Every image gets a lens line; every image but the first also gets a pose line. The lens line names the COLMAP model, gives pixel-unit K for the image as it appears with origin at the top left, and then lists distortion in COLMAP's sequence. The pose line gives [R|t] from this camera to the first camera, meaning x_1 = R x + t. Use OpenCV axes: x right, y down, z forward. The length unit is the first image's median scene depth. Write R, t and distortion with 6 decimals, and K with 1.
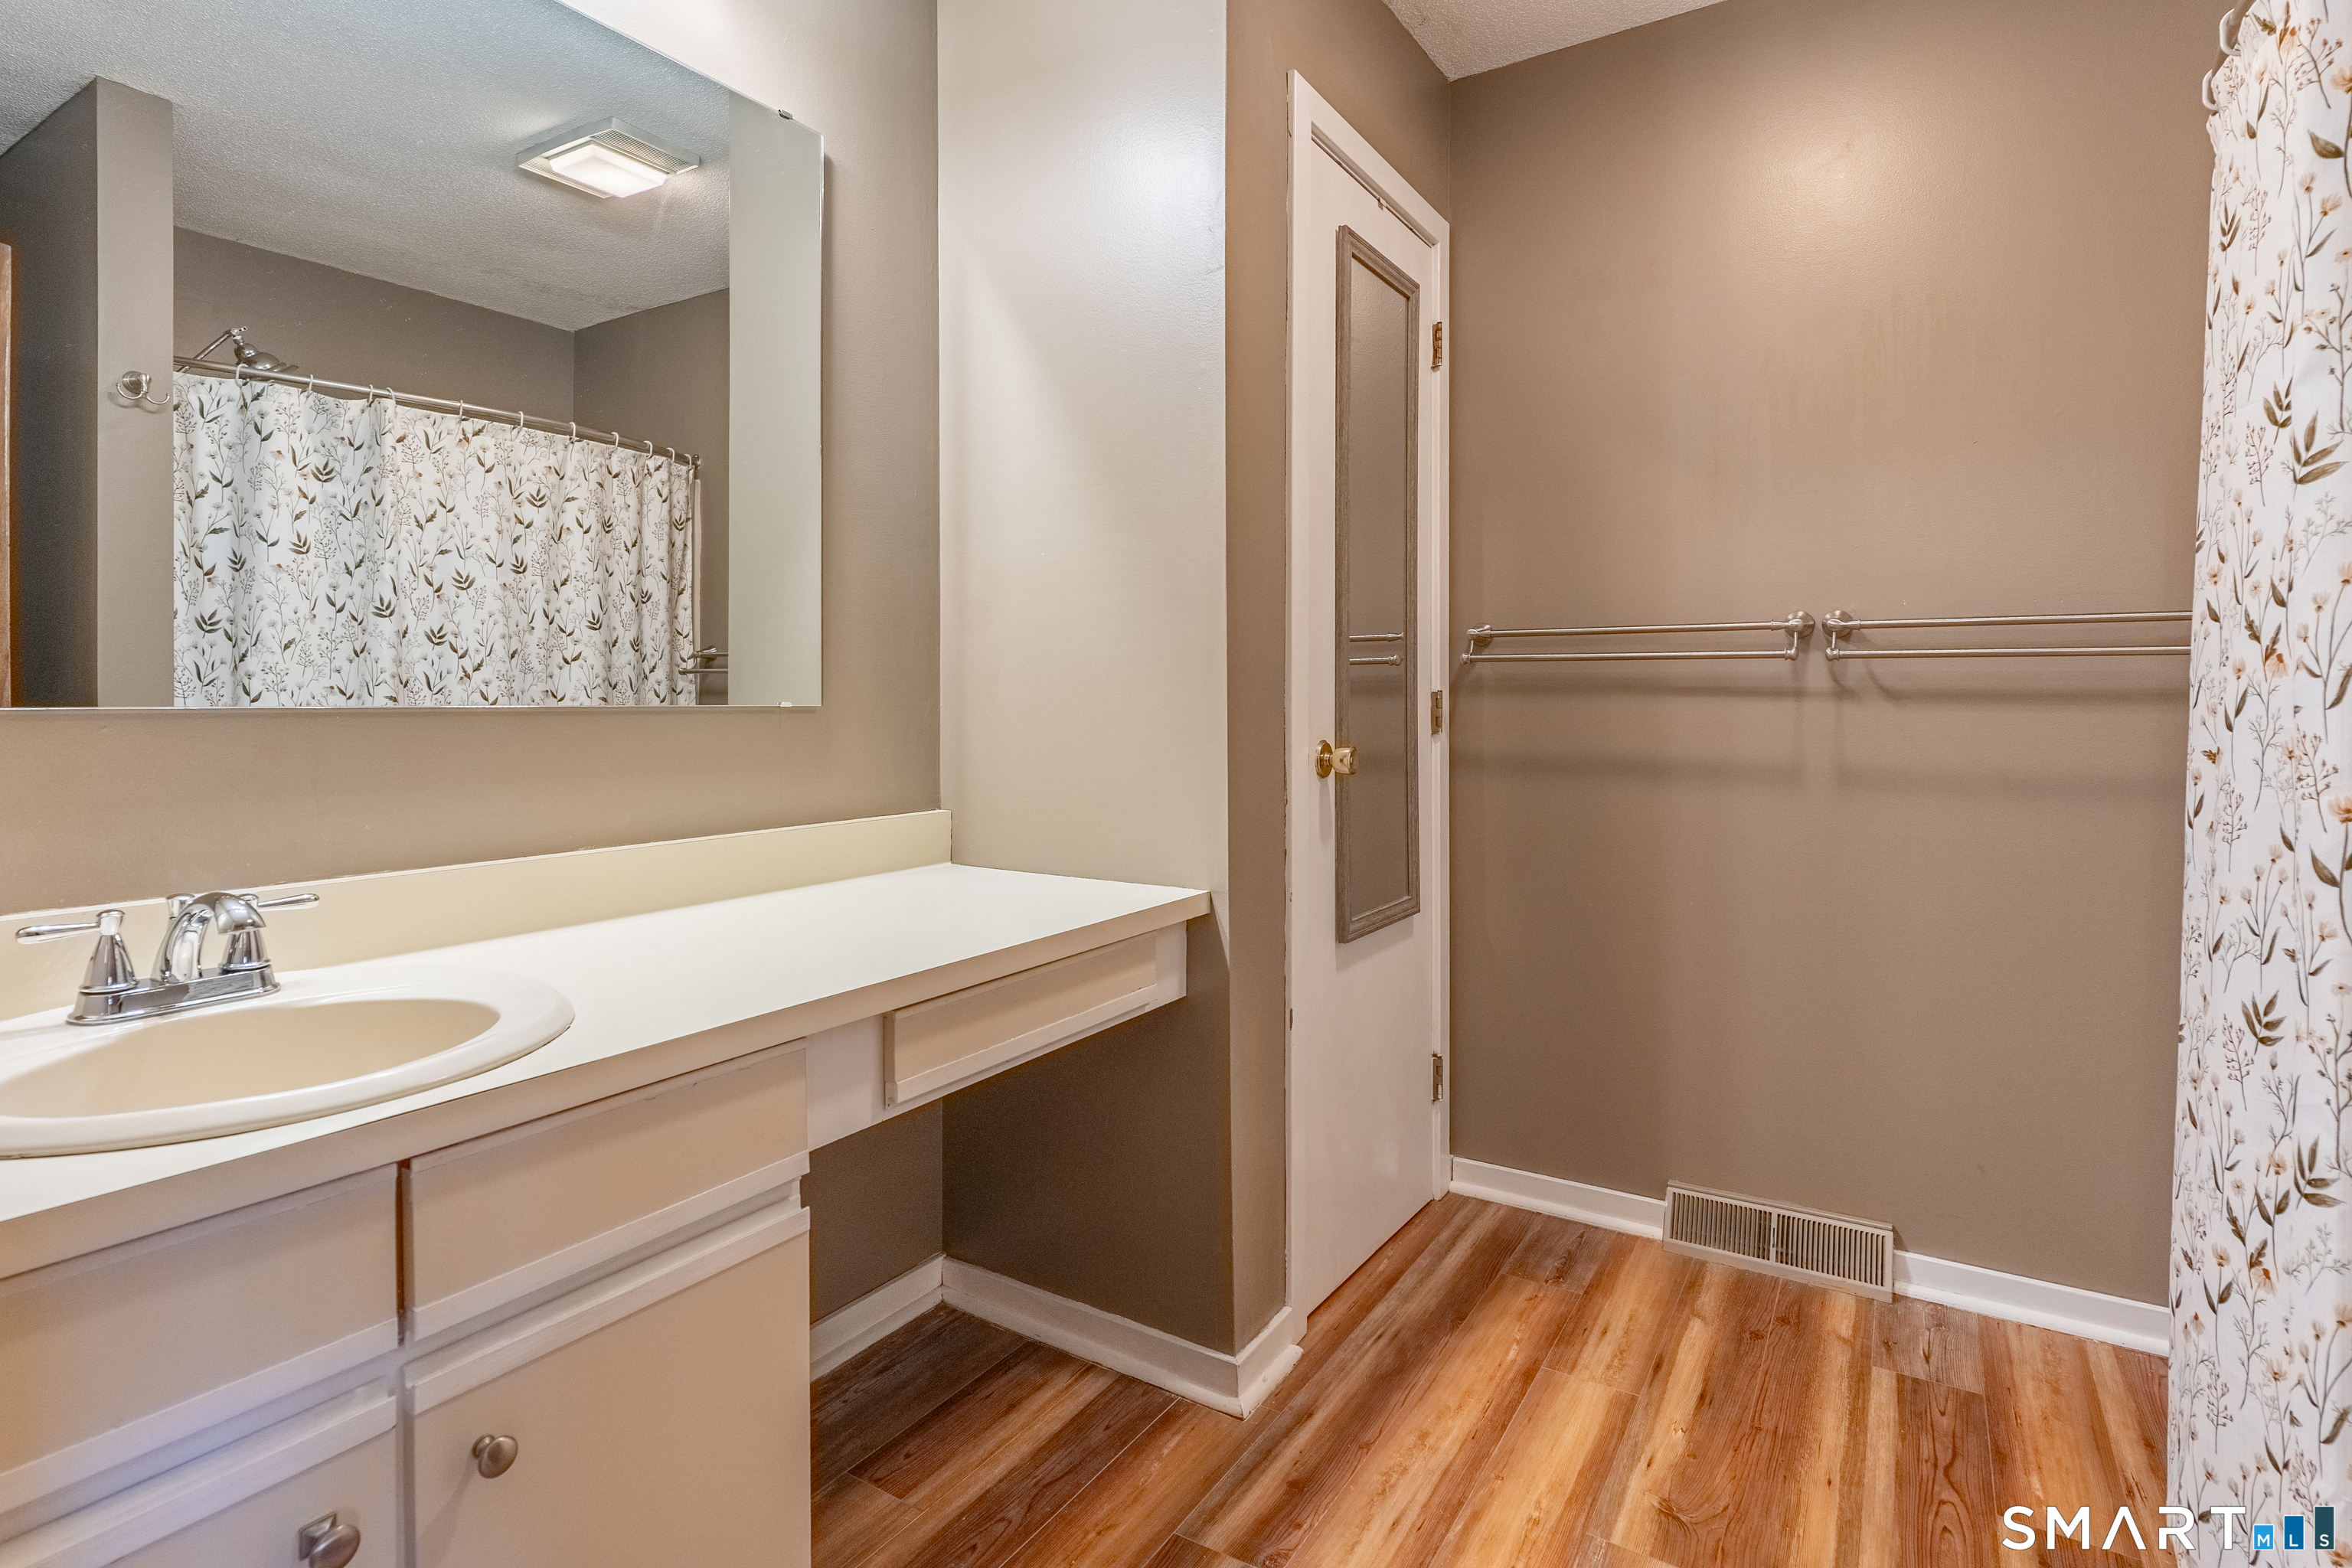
lens RADIAL K [[1167.2, 0, 1178.7], [0, 1167.2, 684.3], [0, 0, 1]] dist [-0.000867, -0.000167]
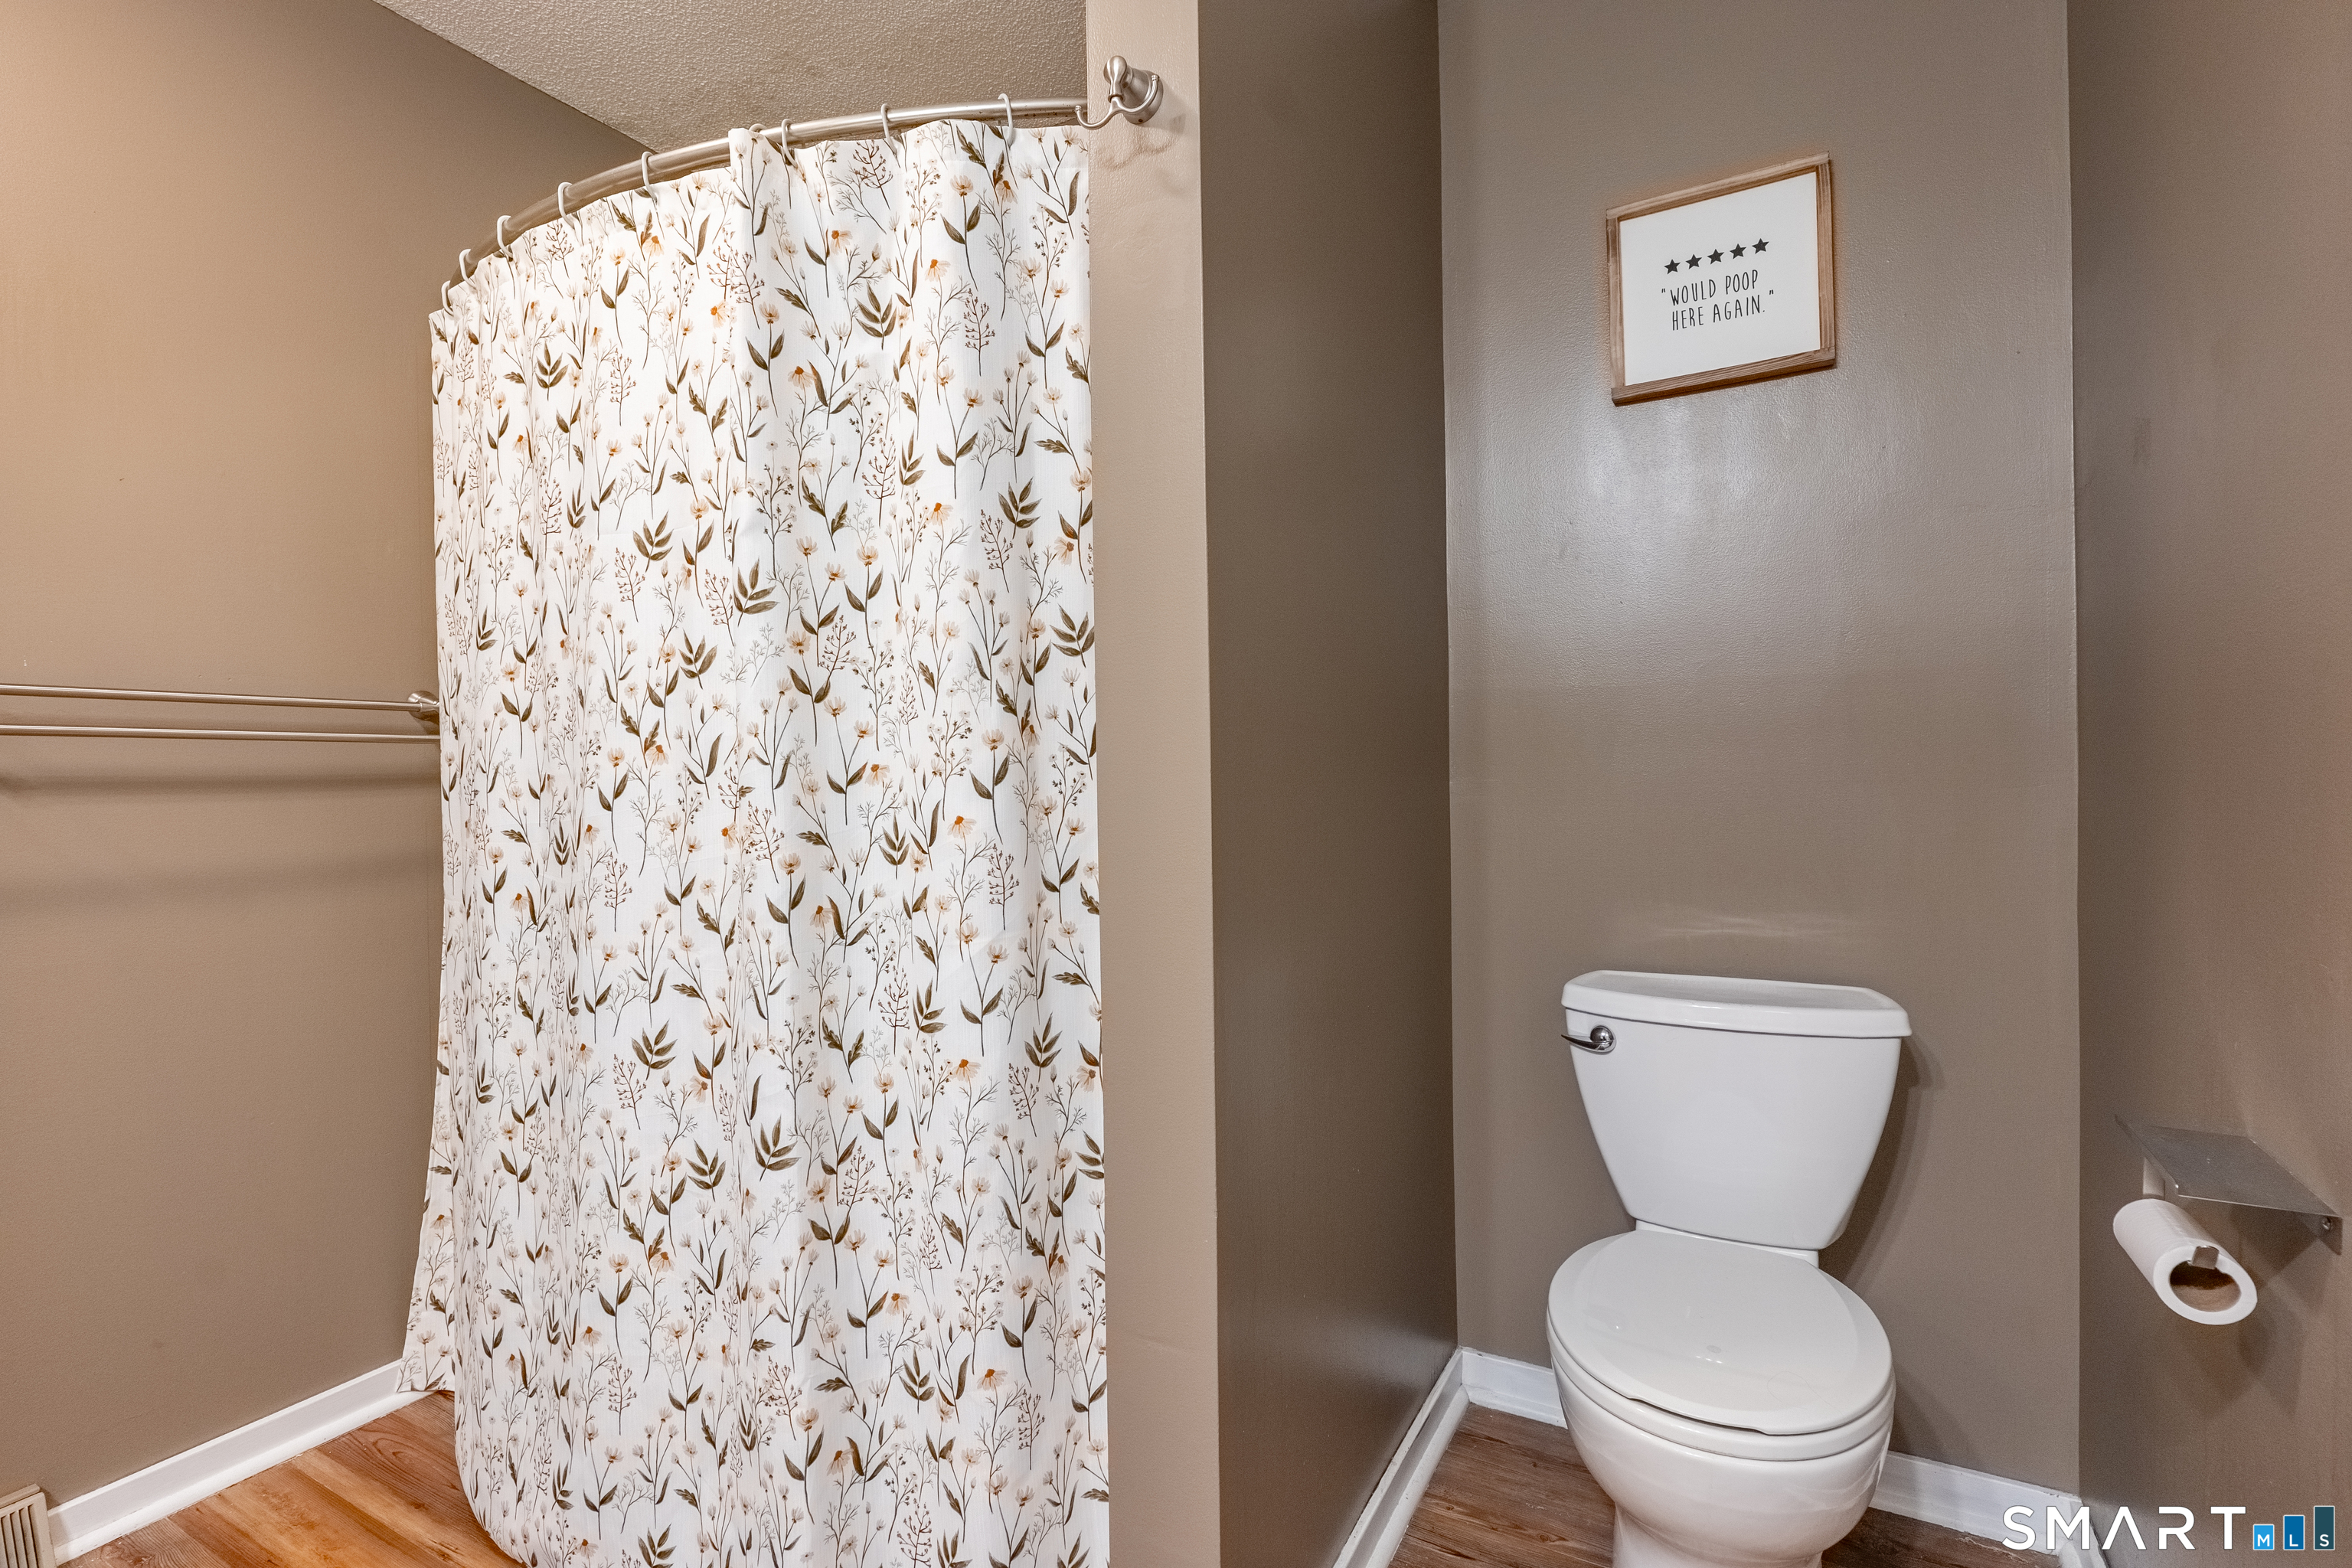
lens RADIAL K [[1076.1, 0, 1179.8], [0, 1076.1, 771.0], [0, 0, 1]] dist [-0.001789, -0.000474]
pose [[-0.043583, -0.002206, 0.999047, -0.201410], [0.002295, 0.999995, 0.002308, -0.000660], [-0.999047, 0.002393, -0.043577, 0.497151]]
